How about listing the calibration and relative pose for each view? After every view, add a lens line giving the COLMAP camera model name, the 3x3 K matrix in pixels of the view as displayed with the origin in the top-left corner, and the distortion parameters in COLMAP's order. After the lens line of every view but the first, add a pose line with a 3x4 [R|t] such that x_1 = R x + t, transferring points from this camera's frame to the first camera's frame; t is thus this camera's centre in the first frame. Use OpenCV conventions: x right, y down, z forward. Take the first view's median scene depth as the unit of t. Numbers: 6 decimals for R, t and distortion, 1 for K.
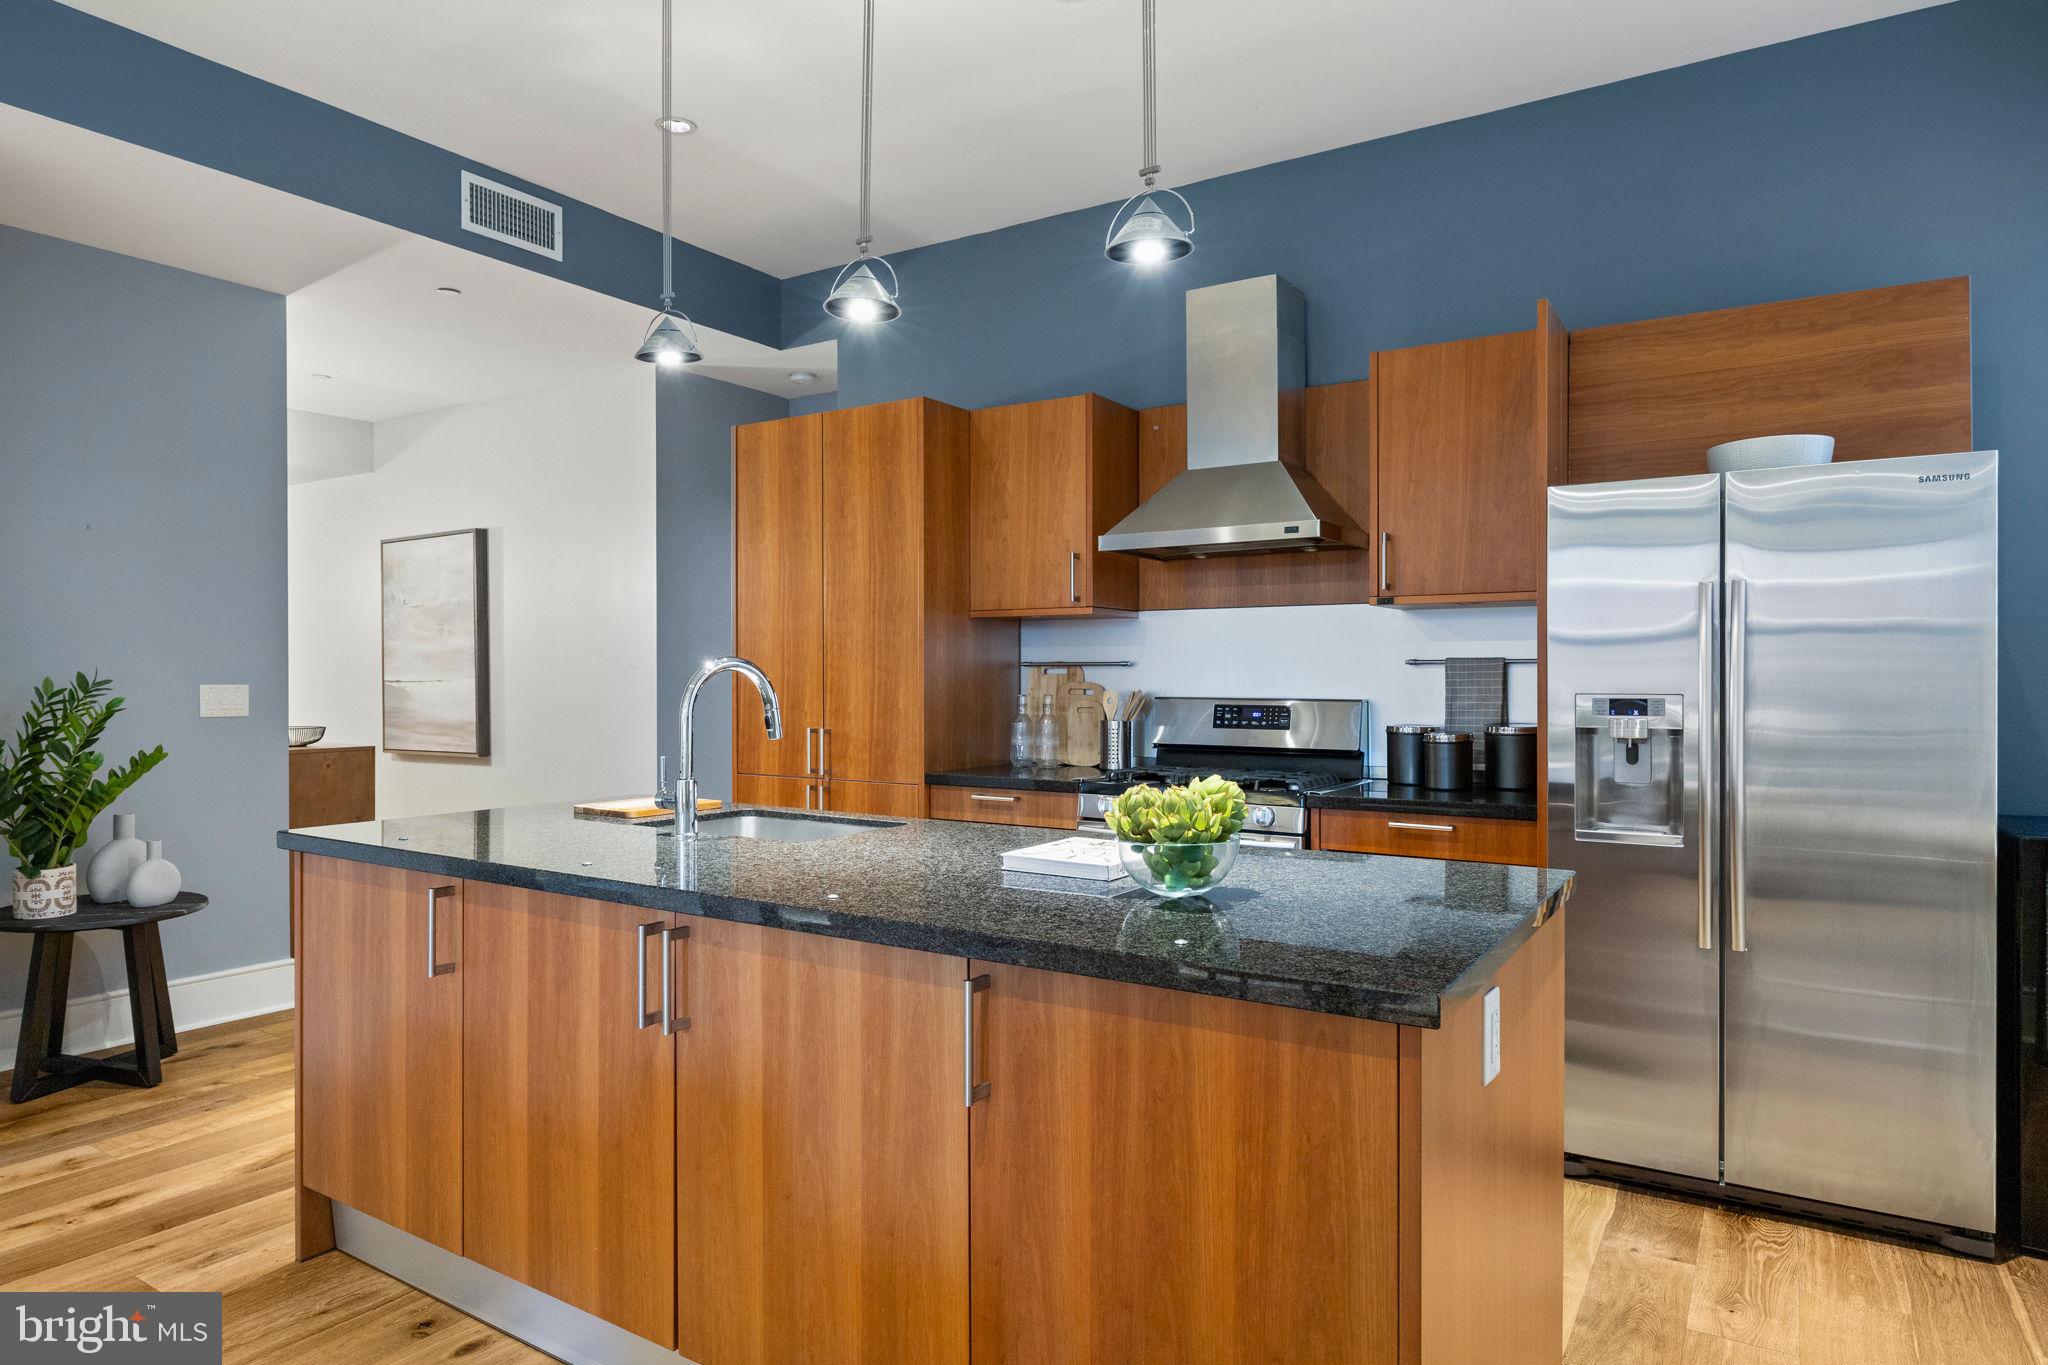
lens RADIAL K [[1205.6, 0, 1006.7], [0, 1205.6, 679.4], [0, 0, 1]] dist [-0.027139, -0.001412]
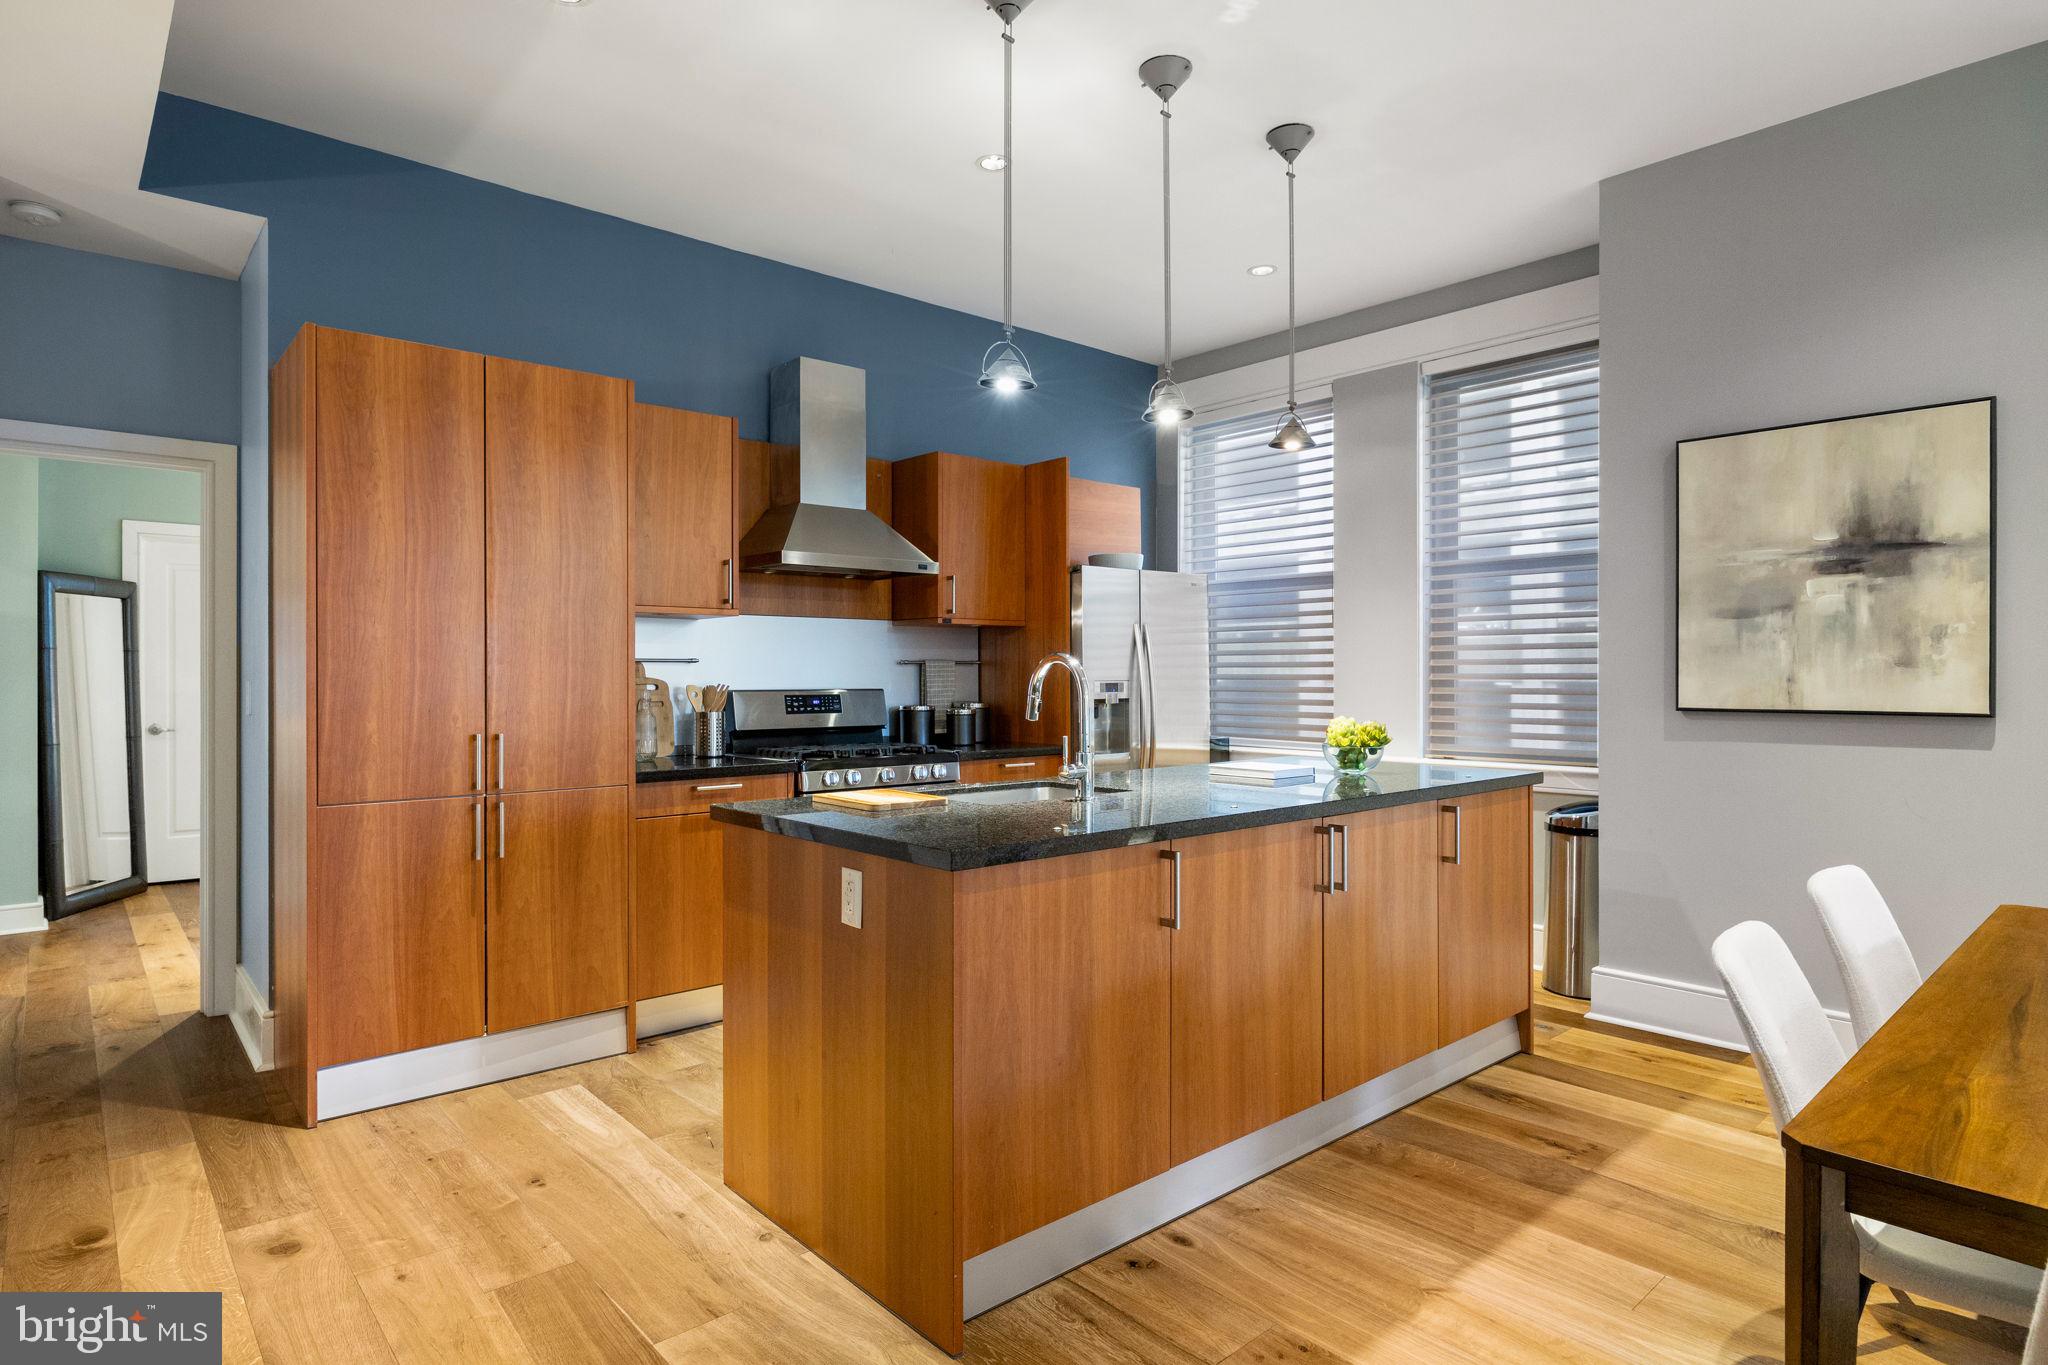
lens RADIAL K [[1094.5, 0, 1038.8], [0, 1094.5, 684.3], [0, 0, 1]] dist [0.008469, 0.000792]
pose [[0.265435, -0.009526, 0.964082, -0.881960], [0.004075, 0.999953, 0.008758, 0.001319], [-0.964120, 0.001604, 0.265462, 0.486098]]
